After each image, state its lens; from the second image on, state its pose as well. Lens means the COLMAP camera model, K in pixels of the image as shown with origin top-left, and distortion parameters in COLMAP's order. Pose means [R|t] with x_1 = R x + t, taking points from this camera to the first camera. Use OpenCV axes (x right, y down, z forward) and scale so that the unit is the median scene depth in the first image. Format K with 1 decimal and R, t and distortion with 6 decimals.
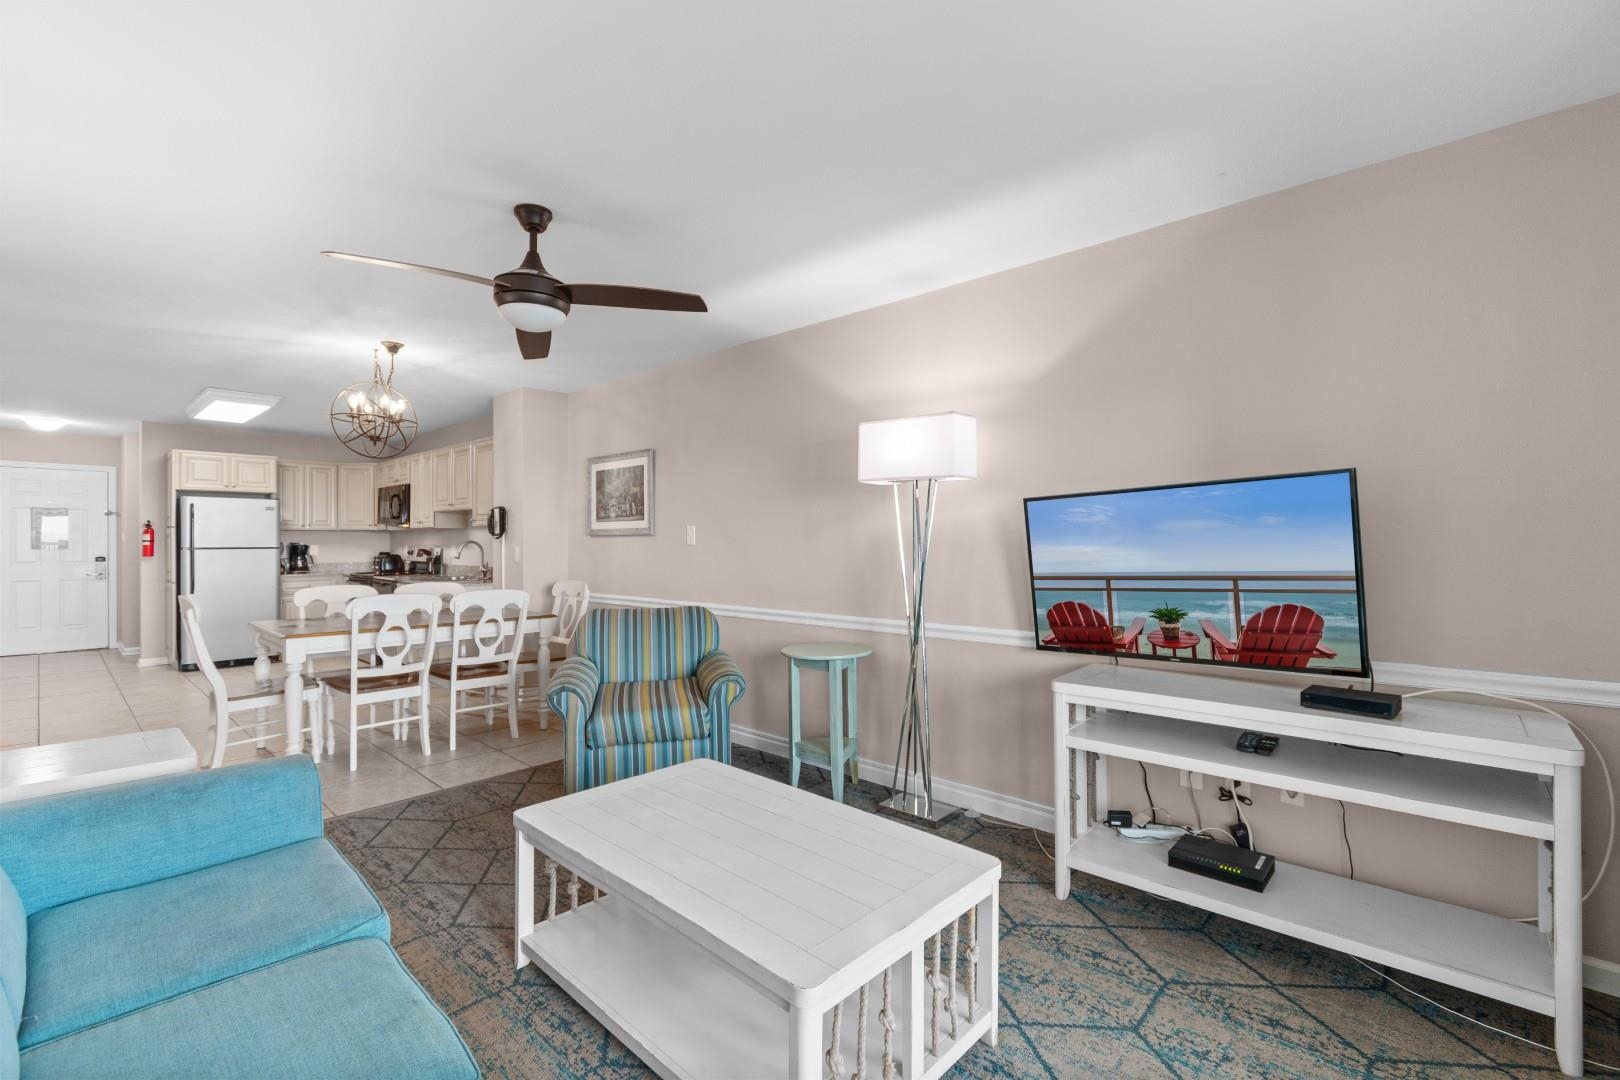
lens RADIAL K [[708.1, 0, 817.4], [0, 708.1, 540.8], [0, 0, 1]] dist [0.008507, -0.006187]
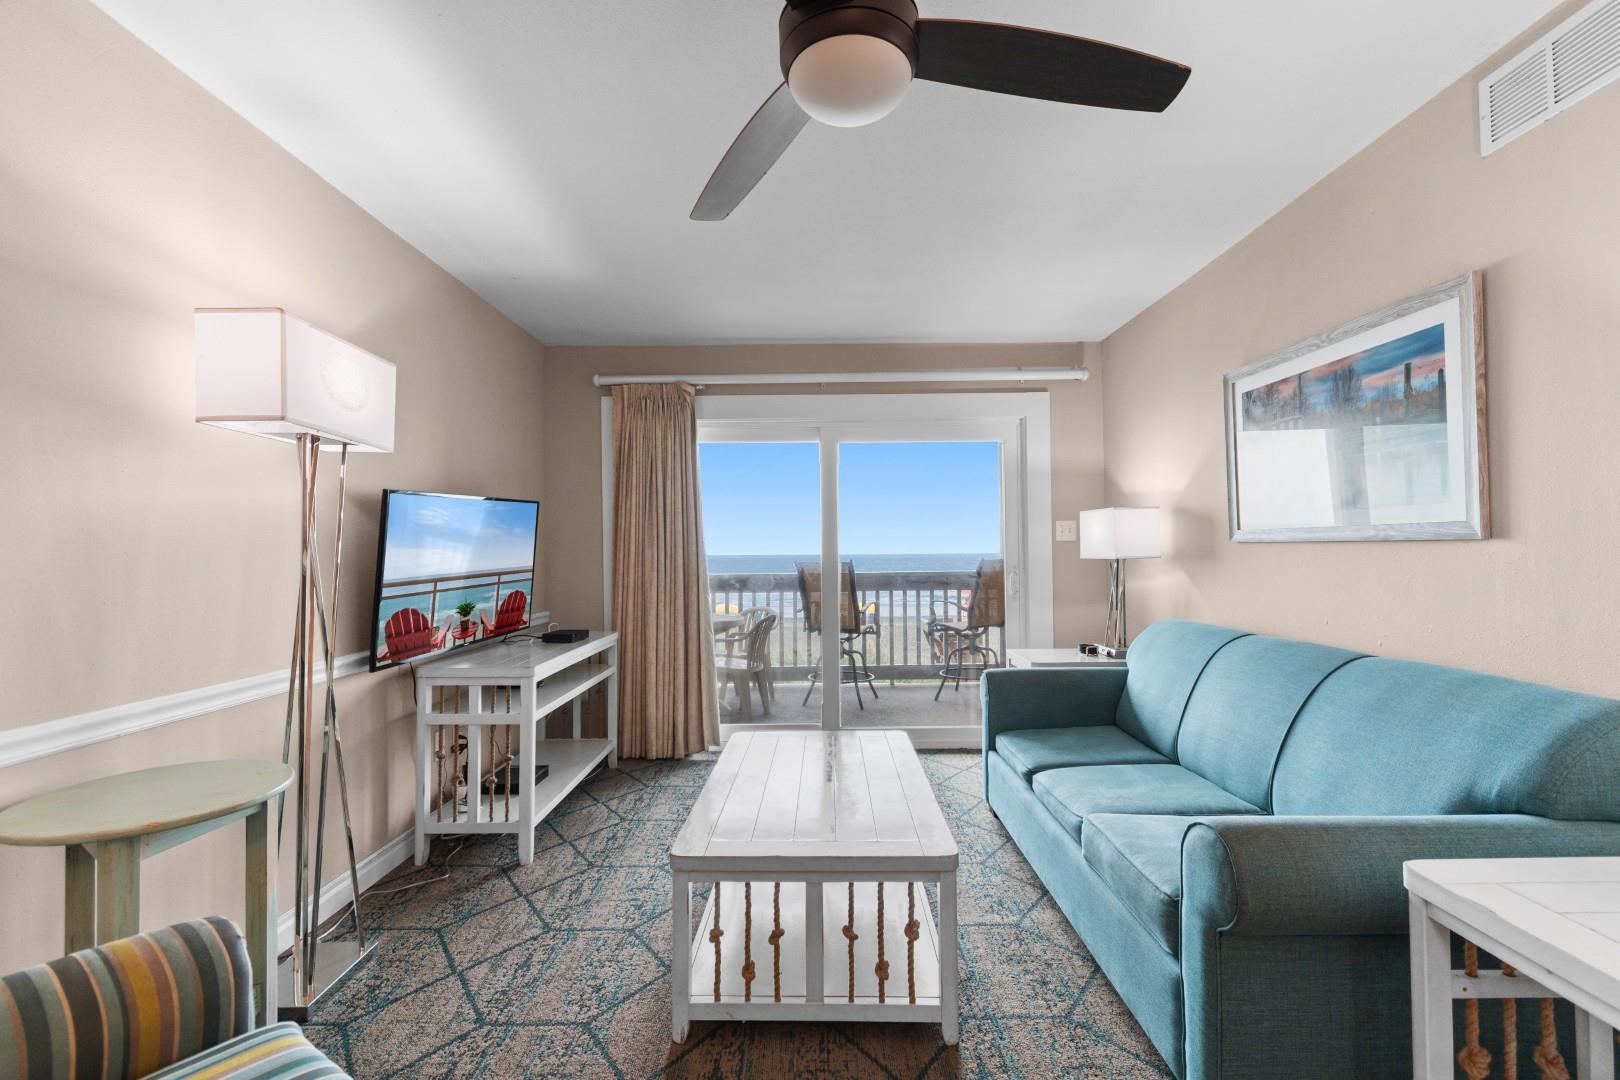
lens RADIAL K [[707.1, 0, 816.0], [0, 707.1, 547.6], [0, 0, 1]] dist [0.008396, -0.006293]
pose [[-0.673286, 0.015294, 0.739224, -0.390156], [0.011523, 0.999882, -0.010192, 0.013377], [-0.739292, 0.001656, -0.673383, 0.700786]]
